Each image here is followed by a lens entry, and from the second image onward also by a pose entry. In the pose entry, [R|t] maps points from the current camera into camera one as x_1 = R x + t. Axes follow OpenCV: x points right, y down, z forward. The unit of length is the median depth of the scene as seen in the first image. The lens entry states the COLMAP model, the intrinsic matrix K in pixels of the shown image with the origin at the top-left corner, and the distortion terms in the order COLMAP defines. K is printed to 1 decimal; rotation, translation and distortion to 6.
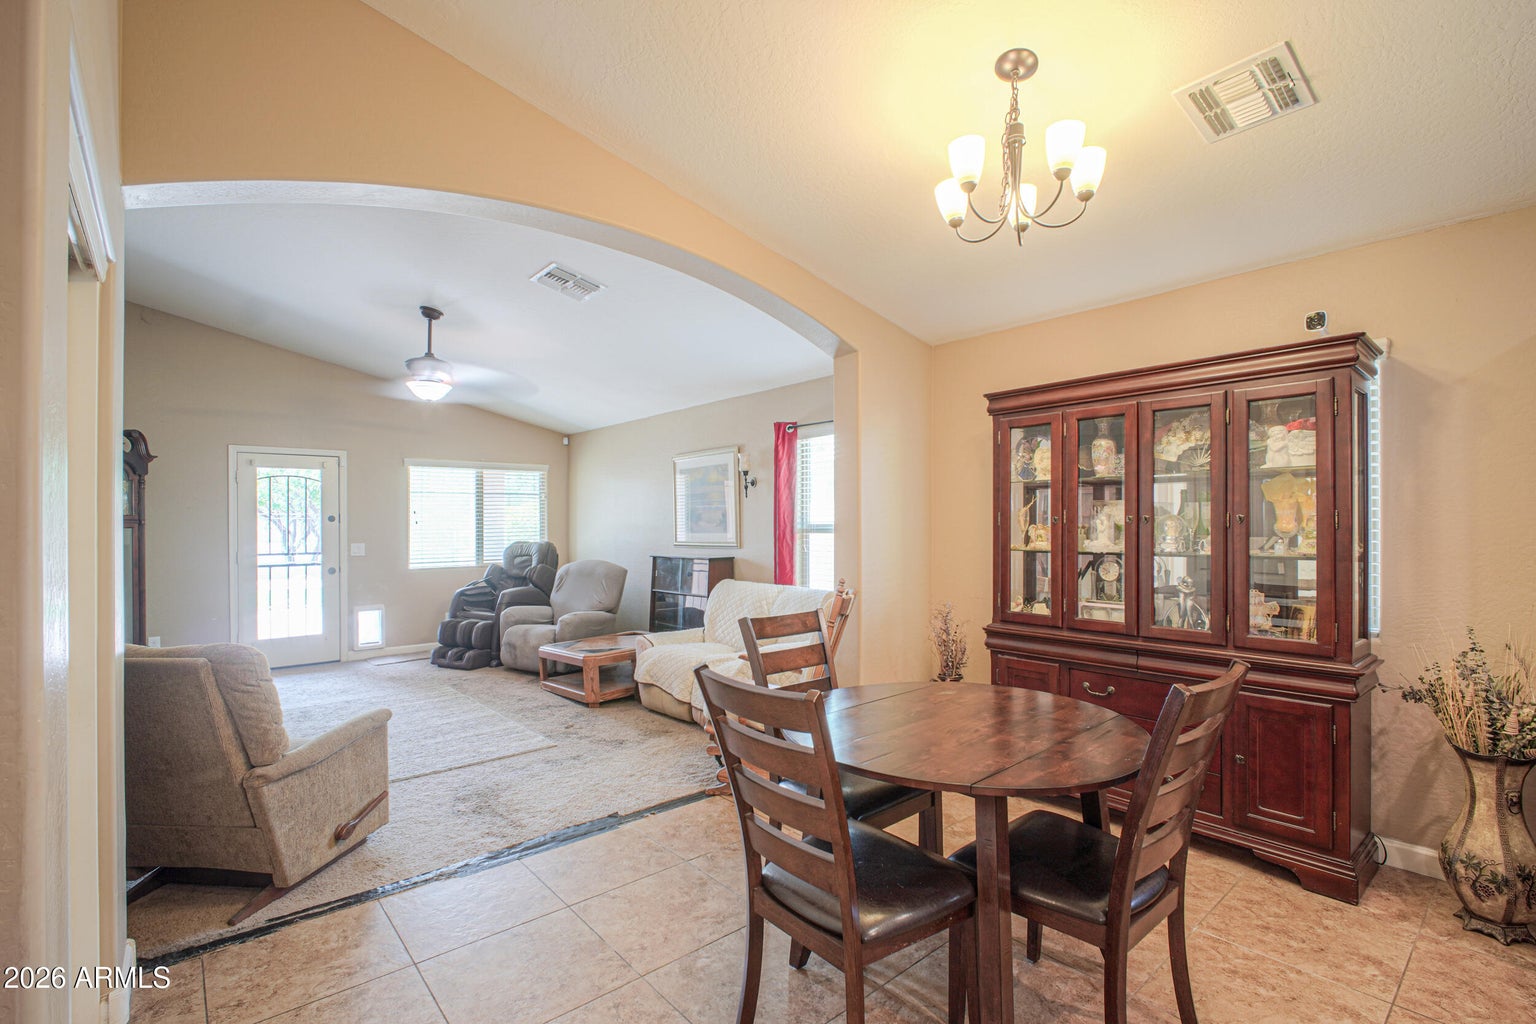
lens RADIAL K [[701.1, 0, 773.1], [0, 701.1, 527.1], [0, 0, 1]] dist [0.012208, -0.015999]
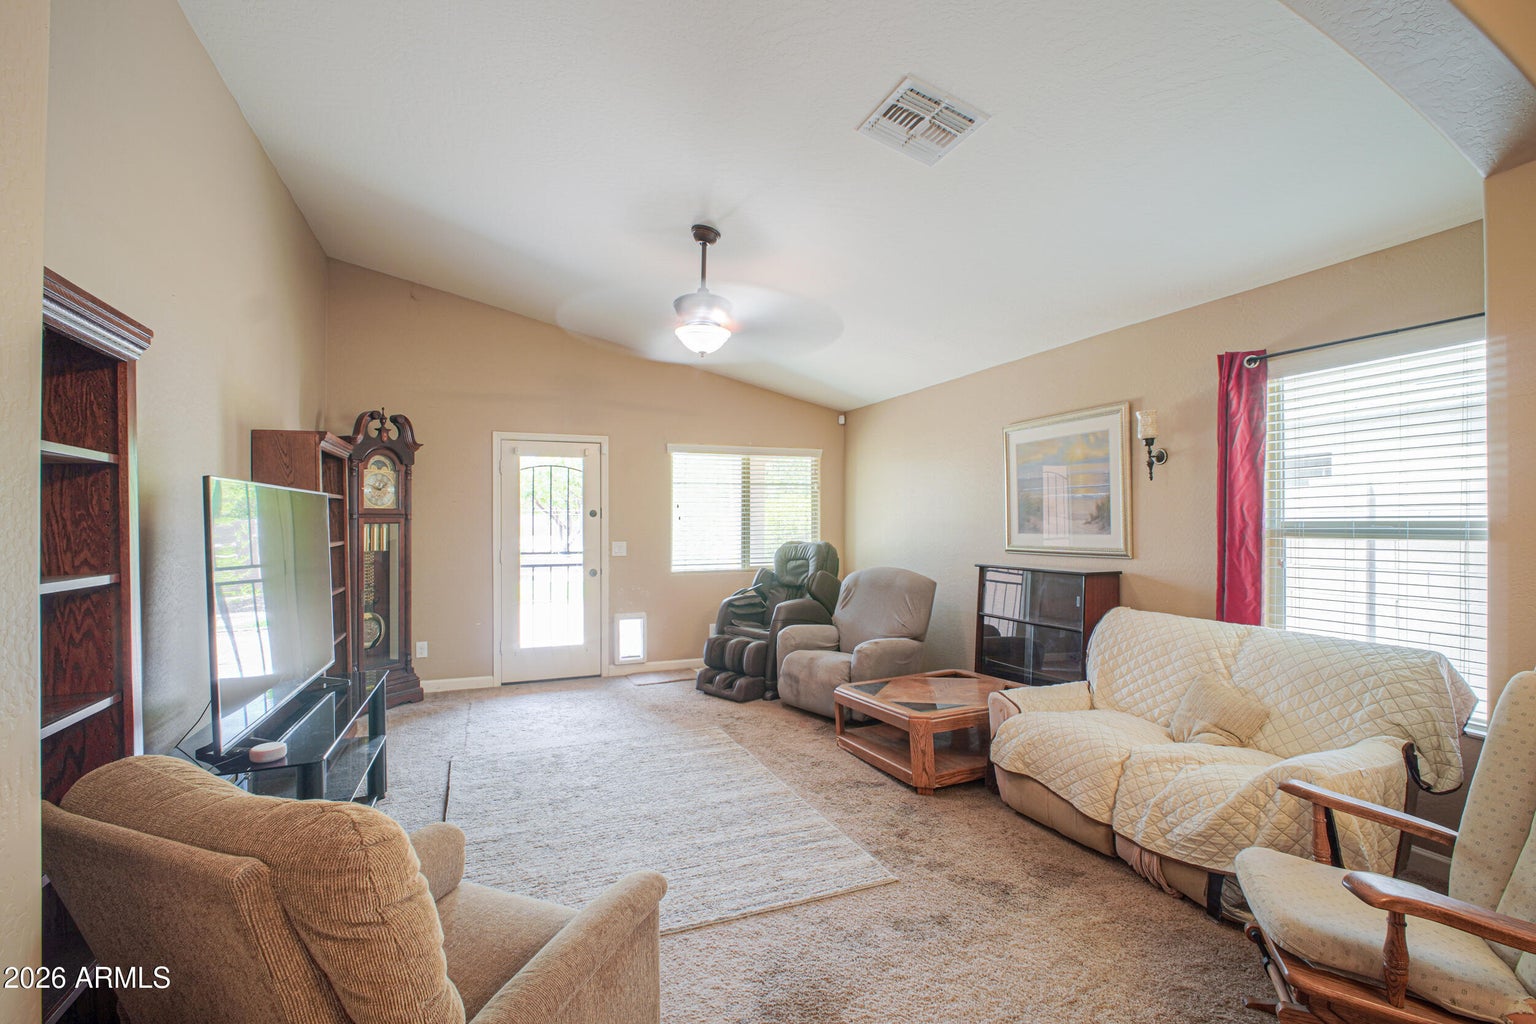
lens RADIAL K [[701.1, 0, 773.1], [0, 701.1, 527.1], [0, 0, 1]] dist [0.012208, -0.015999]
pose [[0.948481, 0.006131, -0.316775, -0.162714], [-0.004685, 0.999975, 0.005326, -0.000805], [0.316799, -0.003568, 0.948486, 0.284743]]
